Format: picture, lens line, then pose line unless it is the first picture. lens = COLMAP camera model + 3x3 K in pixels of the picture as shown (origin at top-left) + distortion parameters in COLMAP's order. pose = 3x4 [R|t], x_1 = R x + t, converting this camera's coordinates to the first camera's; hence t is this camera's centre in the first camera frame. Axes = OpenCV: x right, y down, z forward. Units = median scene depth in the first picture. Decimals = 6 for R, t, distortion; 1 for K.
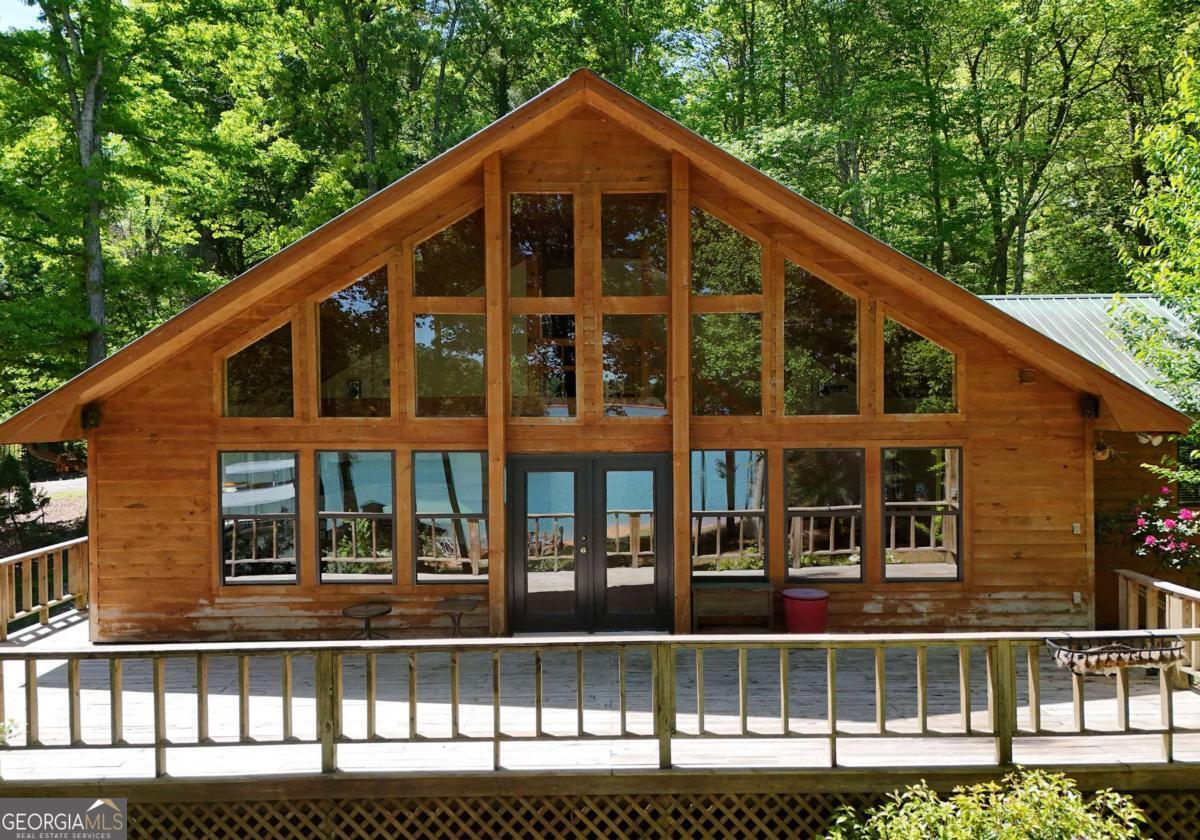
lens RADIAL K [[882.3, 0, 600.0], [0, 882.3, 420.0], [0, 0, 1]] dist [0.030889, -0.006161]
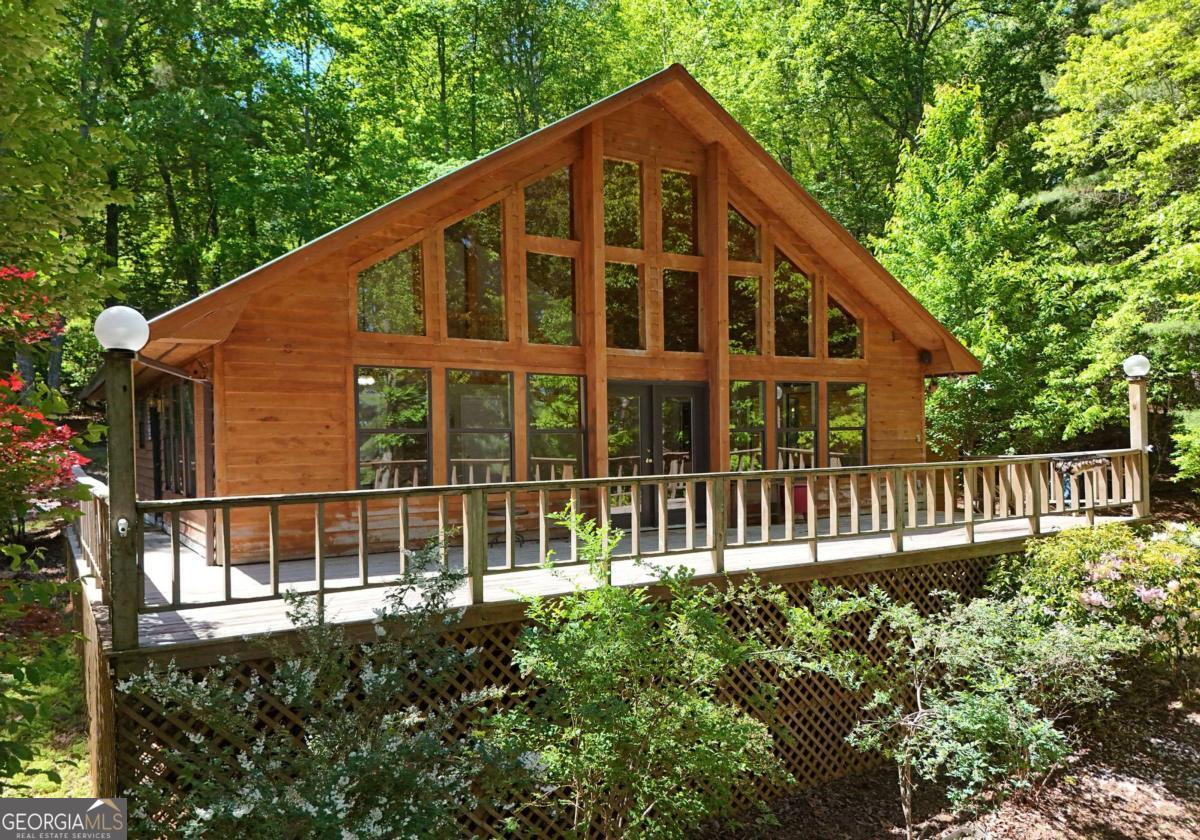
lens RADIAL K [[882.3, 0, 600.0], [0, 882.3, 420.0], [0, 0, 1]] dist [0.030889, -0.006161]
pose [[0.844659, 0.009735, 0.535216, -0.300109], [0.021010, 0.998461, -0.051318, 0.063249], [-0.534892, 0.054591, 0.843155, 0.003780]]
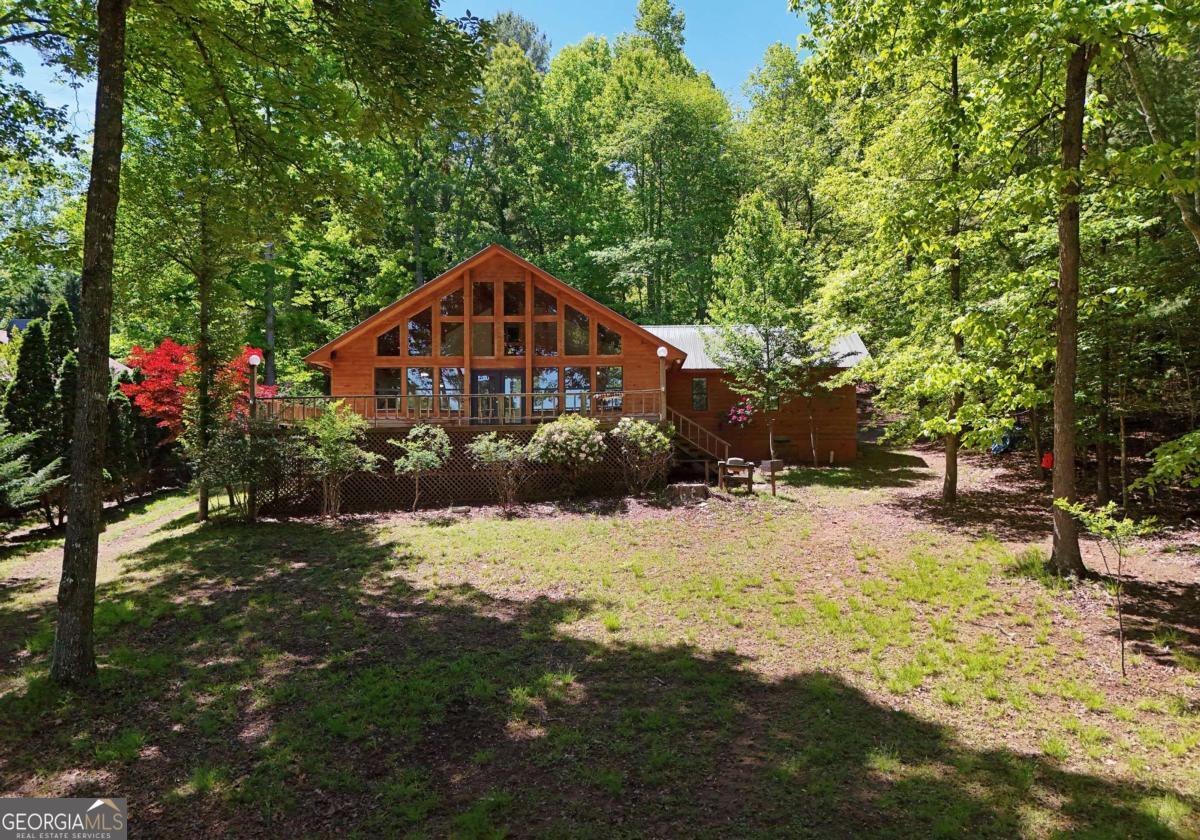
lens RADIAL K [[849.0, 0, 600.0], [0, 849.0, 420.0], [0, 0, 1]] dist [0.062026, -0.083650]
pose [[0.999645, 0.000175, -0.026643, 0.164504], [-0.002002, 0.997643, -0.068588, 0.165234], [0.026568, 0.068617, 0.997289, -0.743743]]
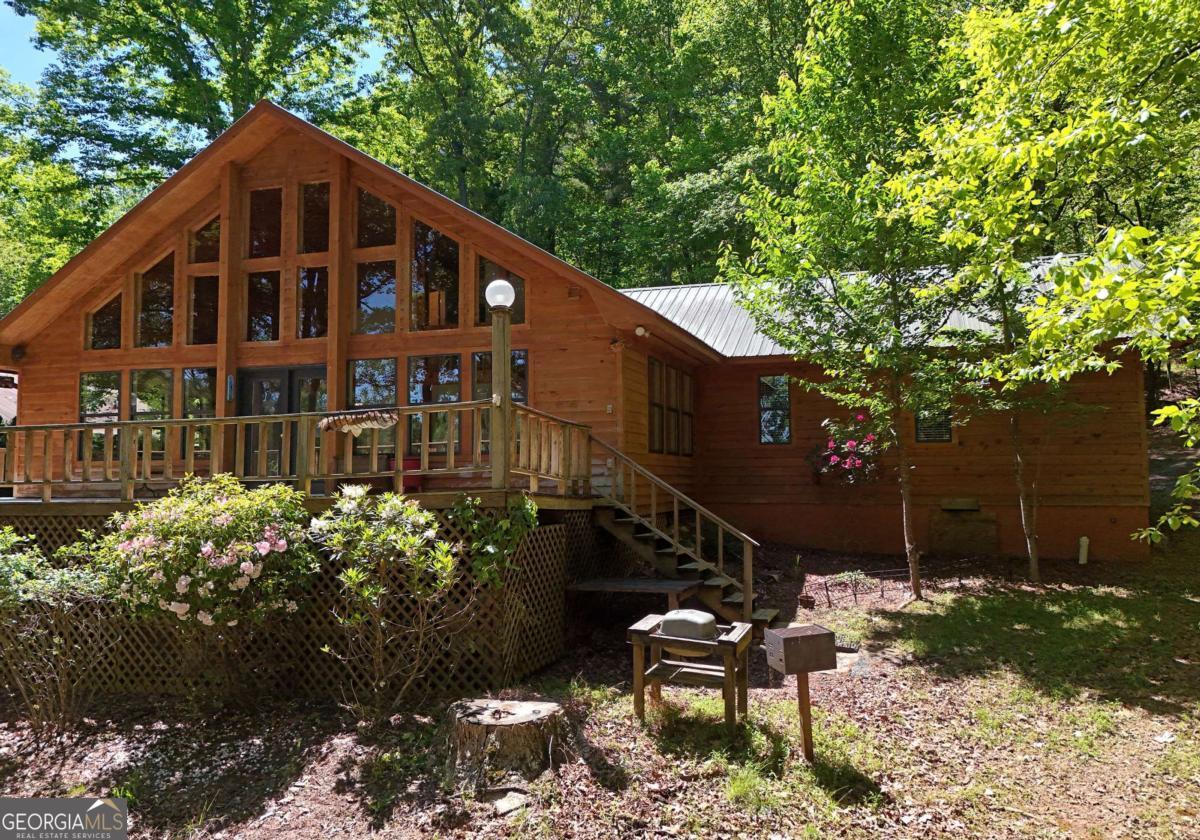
lens RADIAL K [[882.3, 0, 600.0], [0, 882.3, 420.0], [0, 0, 1]] dist [0.030889, -0.006161]
pose [[0.953367, -0.019469, -0.301184, 0.361856], [-0.007721, 0.996017, -0.088826, 0.100305], [0.301714, 0.087009, 0.949420, -0.074999]]
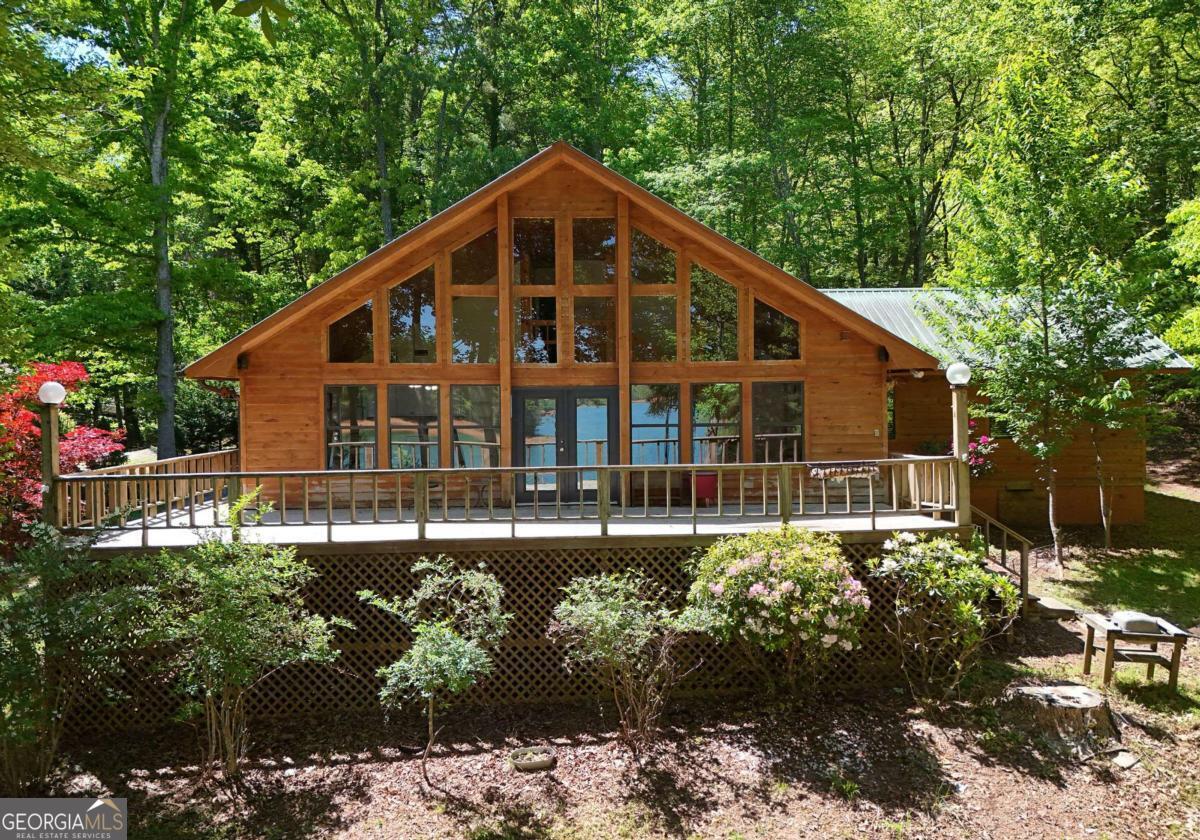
lens RADIAL K [[869.8, 0, 596.2], [0, 869.8, 409.8], [0, 0, 1]] dist [0.033773, -0.004535]
pose [[0.999891, -0.002073, 0.014608, 0.007879], [0.002237, 0.999934, -0.011239, 0.039177], [-0.014583, 0.011271, 0.999830, -0.212396]]
